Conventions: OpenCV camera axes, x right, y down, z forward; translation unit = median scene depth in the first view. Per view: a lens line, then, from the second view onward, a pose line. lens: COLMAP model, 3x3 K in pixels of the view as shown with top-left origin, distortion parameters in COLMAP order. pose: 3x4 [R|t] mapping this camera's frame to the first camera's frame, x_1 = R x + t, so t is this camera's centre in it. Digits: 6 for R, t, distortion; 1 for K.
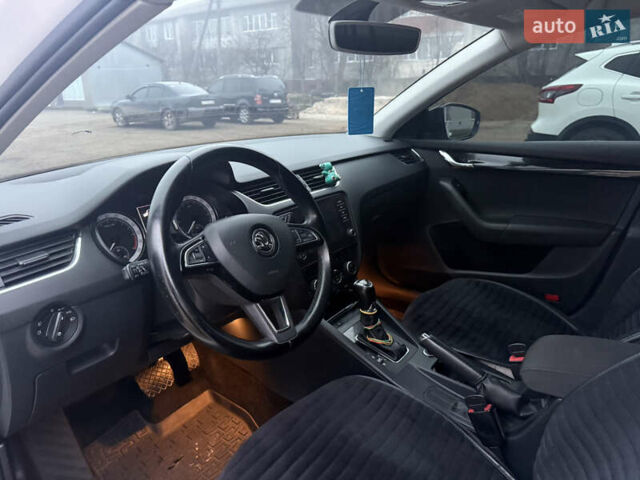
lens RADIAL K [[441.6, 0, 317.6], [0, 441.6, 241.3], [0, 0, 1]] dist [0.053794, -0.108735]
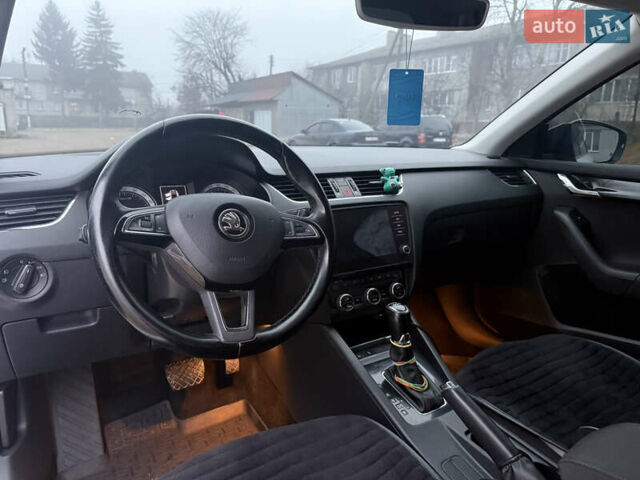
lens RADIAL K [[441.6, 0, 317.6], [0, 441.6, 241.3], [0, 0, 1]] dist [0.053794, -0.108735]
pose [[0.933210, 0.119544, -0.338863, 0.184463], [-0.147287, 0.987434, -0.057276, 0.033551], [0.327758, 0.103361, 0.939091, 0.131508]]
